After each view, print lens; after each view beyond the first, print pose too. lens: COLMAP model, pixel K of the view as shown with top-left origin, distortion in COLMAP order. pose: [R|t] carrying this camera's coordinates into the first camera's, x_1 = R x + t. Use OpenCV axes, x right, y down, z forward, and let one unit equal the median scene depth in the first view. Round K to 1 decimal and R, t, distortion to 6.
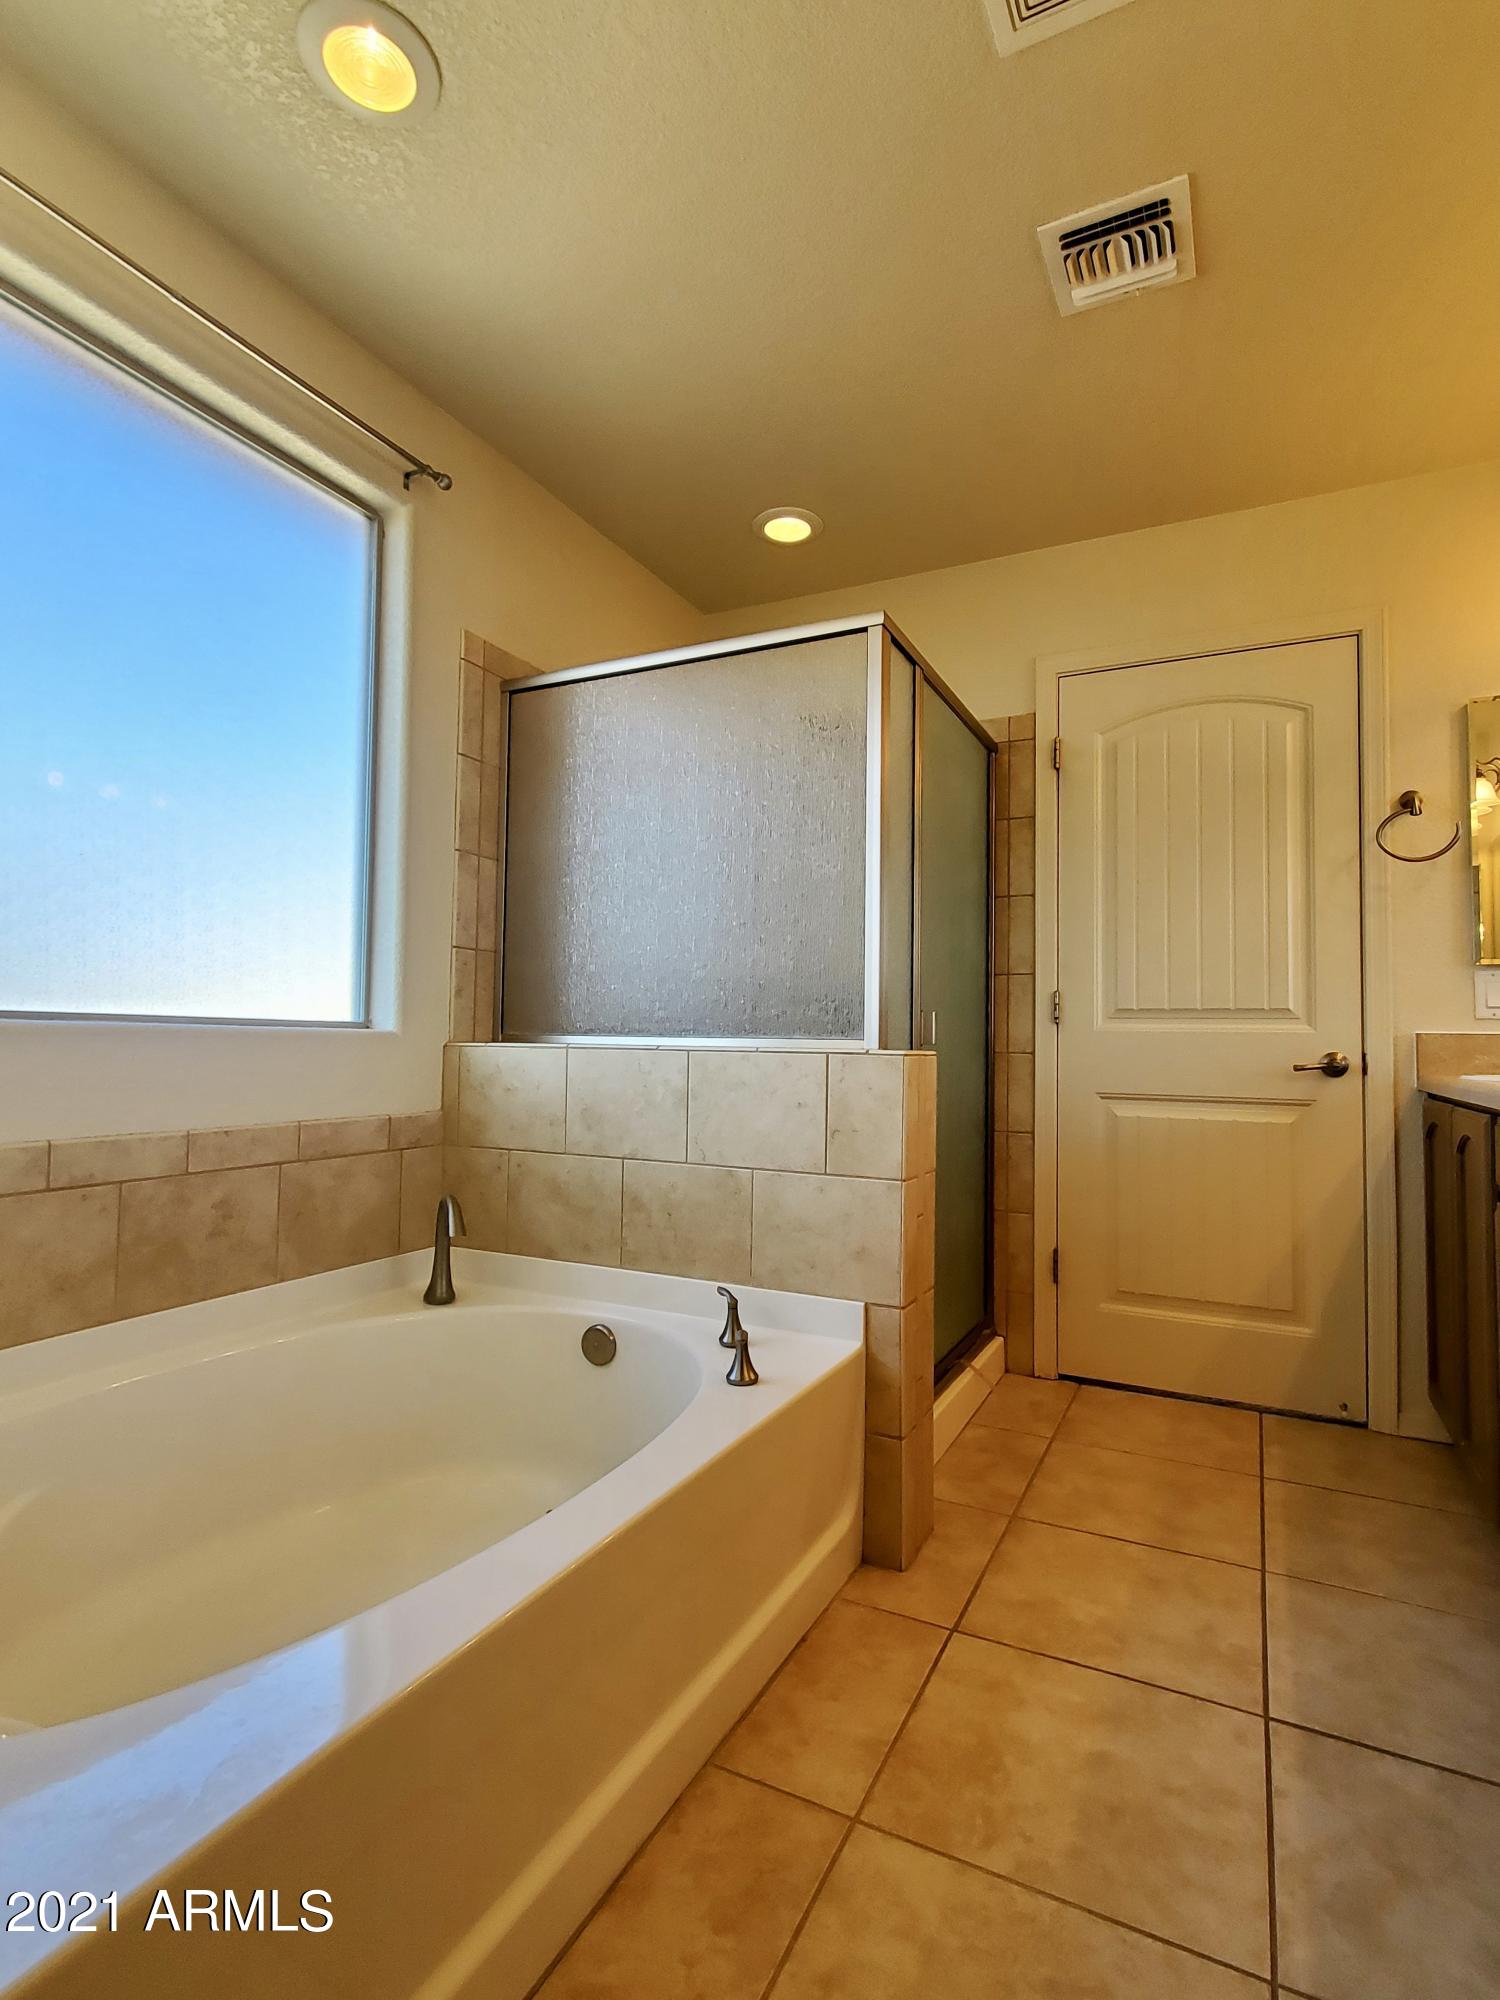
lens RADIAL K [[1019.1, 0, 751.9], [0, 1019.1, 996.1], [0, 0, 1]] dist [-0.002366, 0.015028]
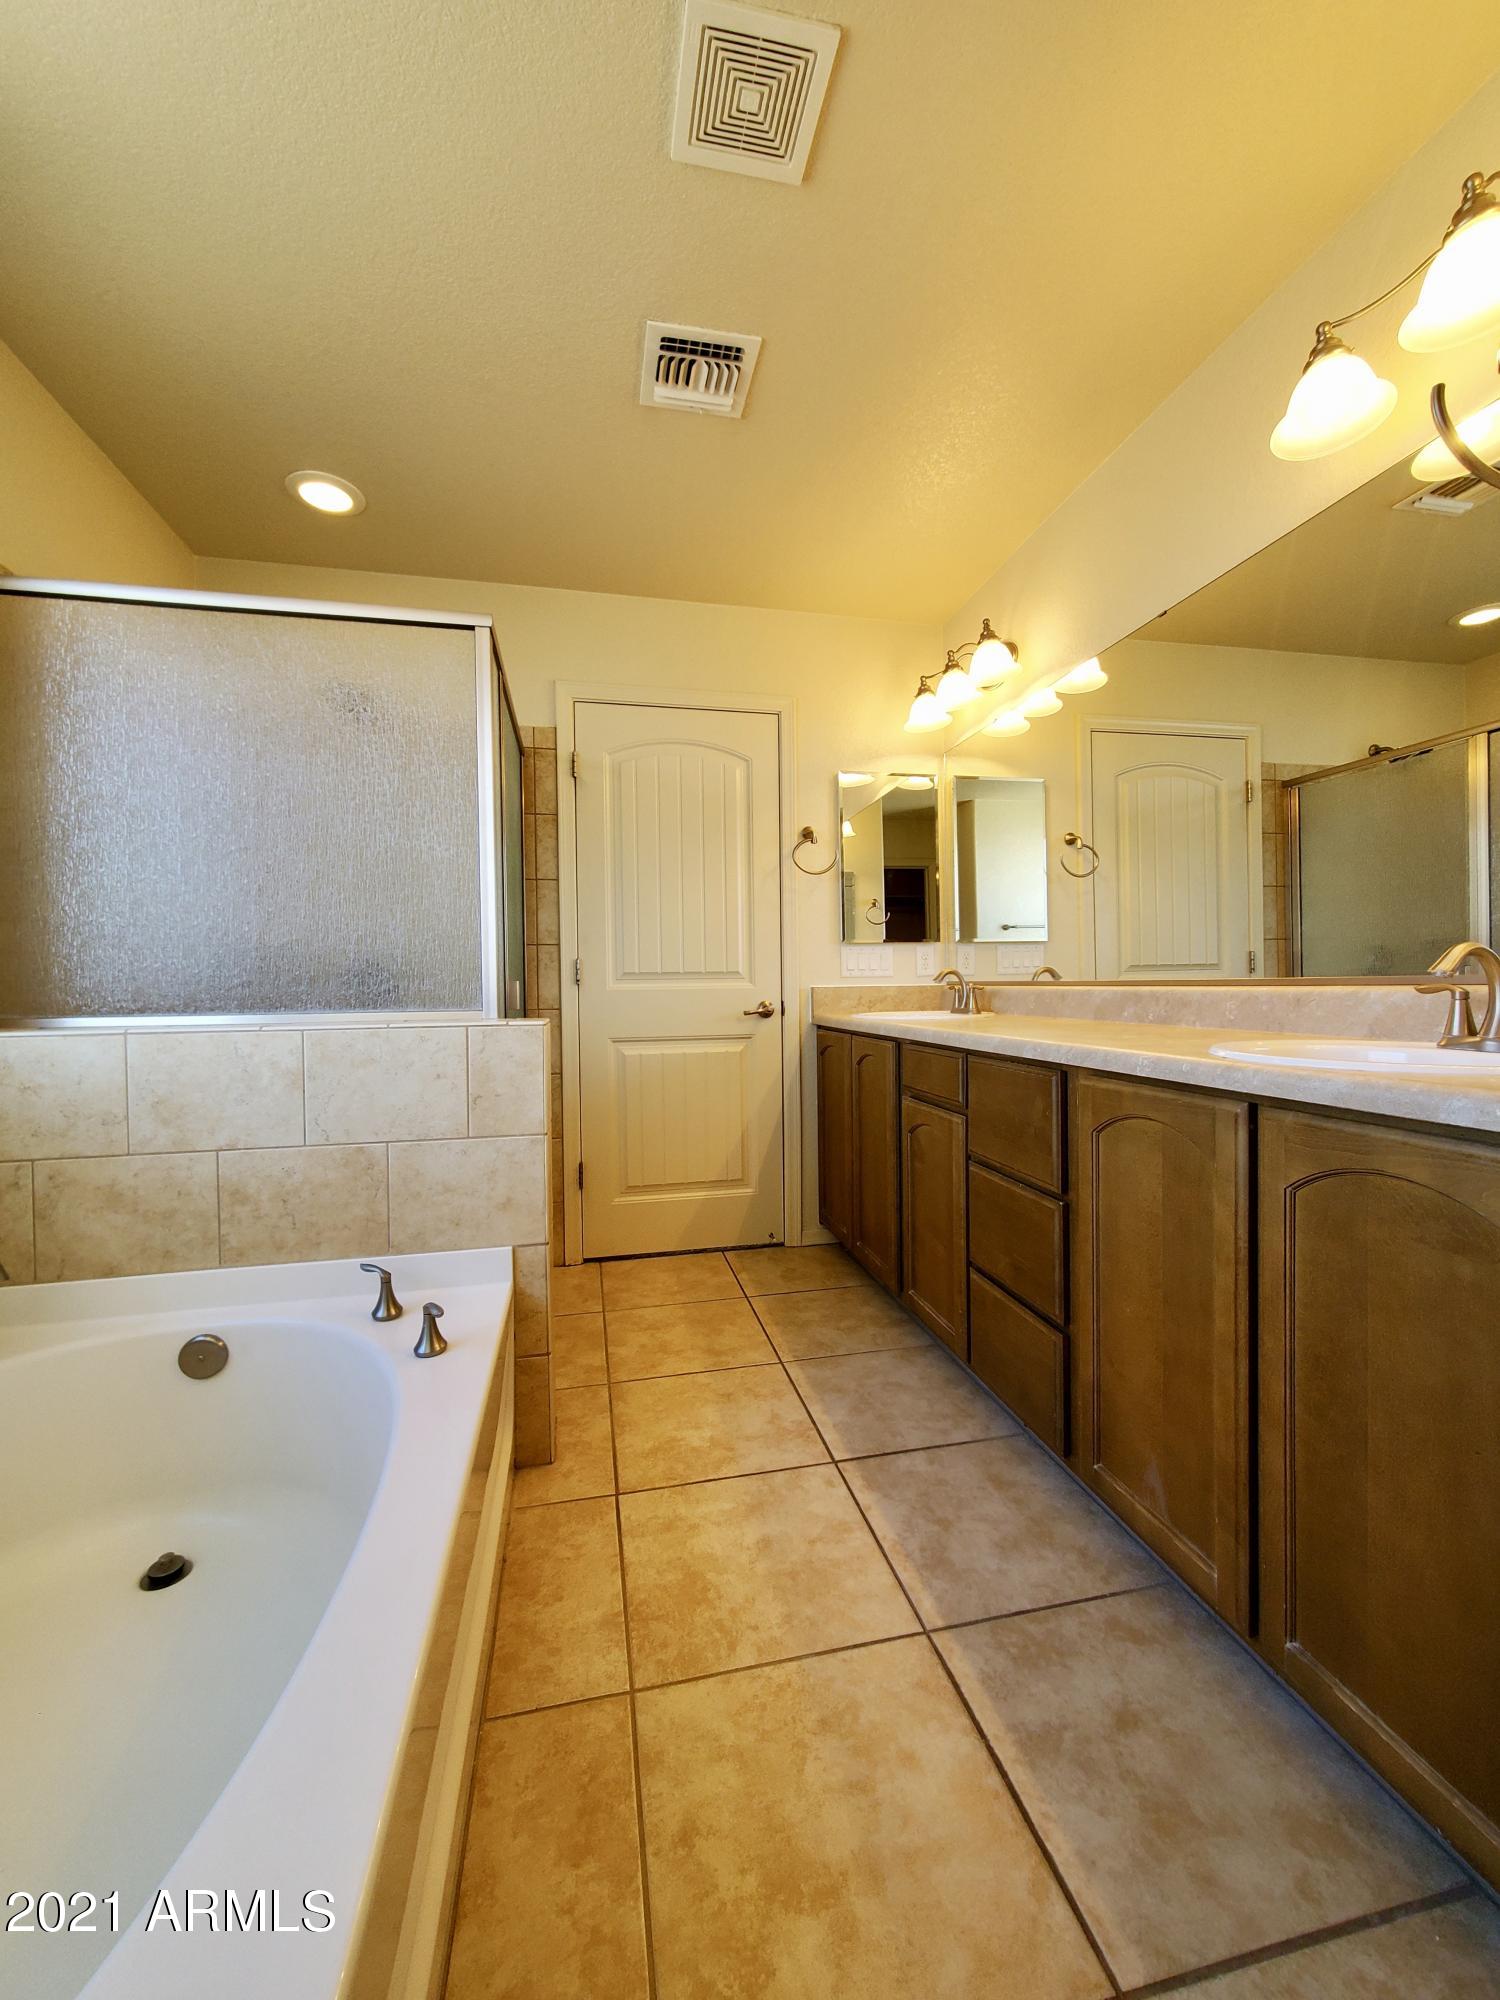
lens RADIAL K [[796.4, 0, 752.5], [0, 796.4, 998.8], [0, 0, 1]] dist [0.000661, 0.000055]
pose [[0.780355, -0.037090, 0.624236, -0.201591], [-0.003878, 0.997933, 0.064142, -0.027060], [-0.625325, -0.052475, 0.778598, 0.149918]]
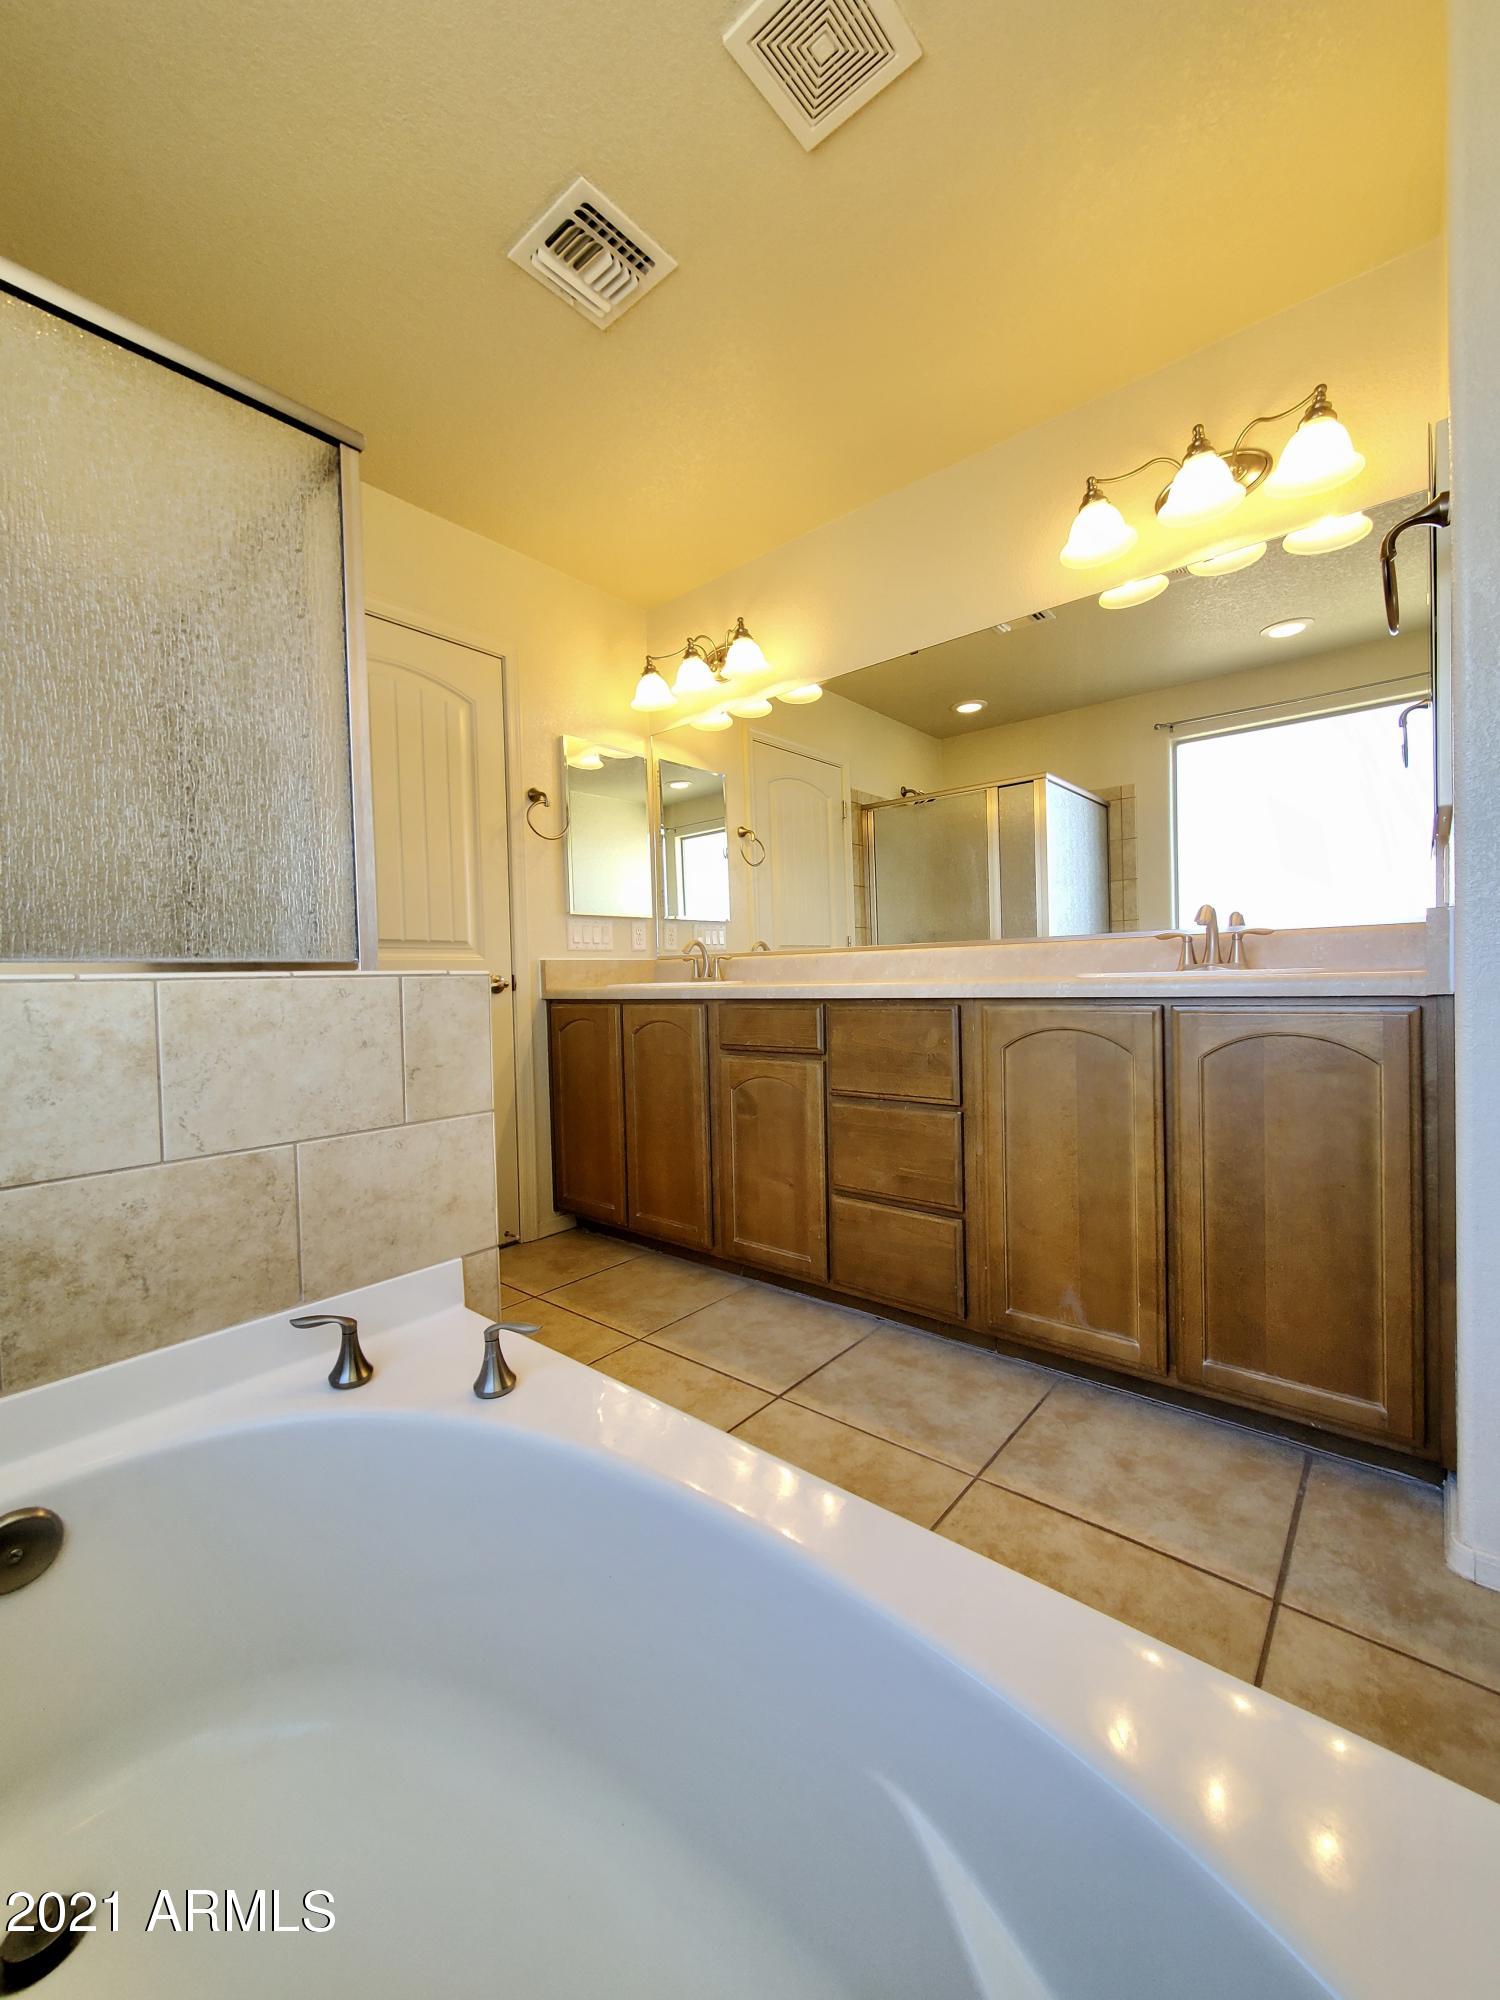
lens RADIAL K [[792.3, 0, 750.0], [0, 792.3, 1000.0], [0, 0, 1]] dist [-0.001687, -0.000071]
pose [[0.235772, -0.048393, 0.970603, -0.442114], [-0.015741, 0.998438, 0.053605, 0.034624], [-0.971681, -0.027917, 0.234642, 0.550576]]
